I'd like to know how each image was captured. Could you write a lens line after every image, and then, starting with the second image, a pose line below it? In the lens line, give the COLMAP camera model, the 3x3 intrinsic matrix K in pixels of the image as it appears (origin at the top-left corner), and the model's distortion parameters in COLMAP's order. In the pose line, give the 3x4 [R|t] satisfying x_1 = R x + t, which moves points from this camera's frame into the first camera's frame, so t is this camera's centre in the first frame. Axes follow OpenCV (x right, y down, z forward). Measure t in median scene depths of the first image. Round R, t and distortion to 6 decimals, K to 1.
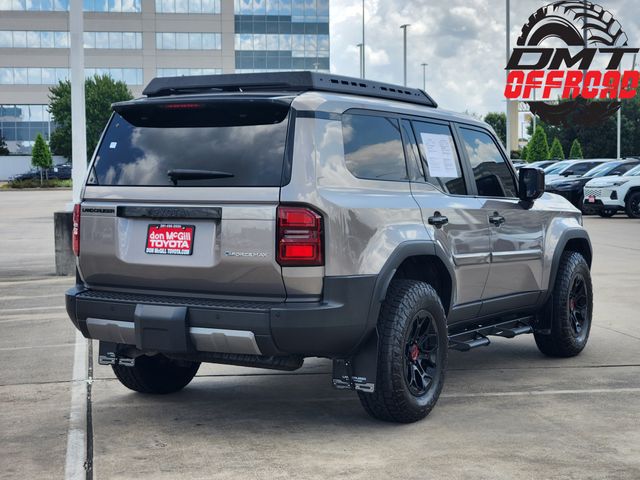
lens RADIAL K [[1164.5, 0, 353.2], [0, 1164.5, 240.0], [0, 0, 1]] dist [-0.183333, 0.210465]
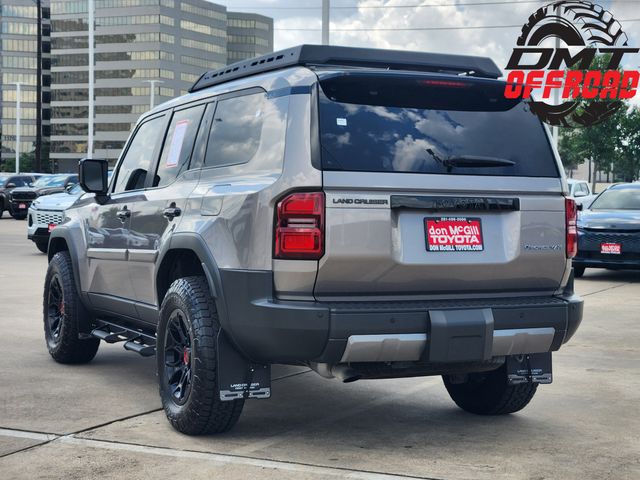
lens RADIAL K [[1164.5, 0, 353.2], [0, 1164.5, 240.0], [0, 0, 1]] dist [-0.183333, 0.210465]
pose [[0.566262, -0.024471, 0.823862, -0.924543], [0.026926, 0.999575, 0.011184, -0.008096], [-0.823785, 0.015851, 0.566680, 0.559629]]
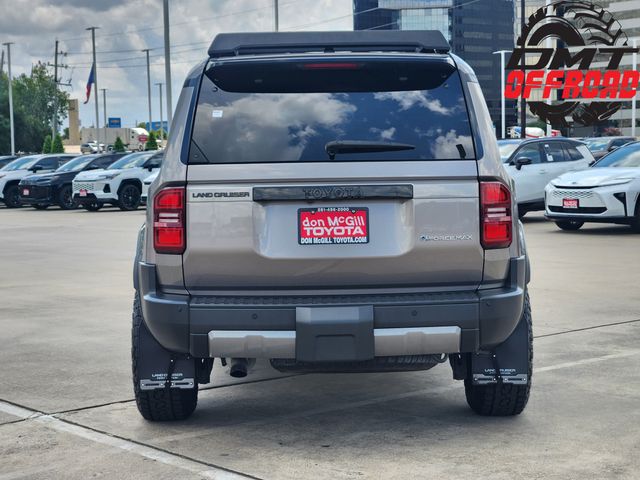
lens RADIAL K [[1164.5, 0, 353.2], [0, 1164.5, 240.0], [0, 0, 1]] dist [-0.183333, 0.210465]
pose [[0.879932, -0.048570, 0.472611, -0.535640], [0.046701, 0.998786, 0.015694, -0.002722], [-0.472800, 0.008262, 0.881131, 0.260778]]
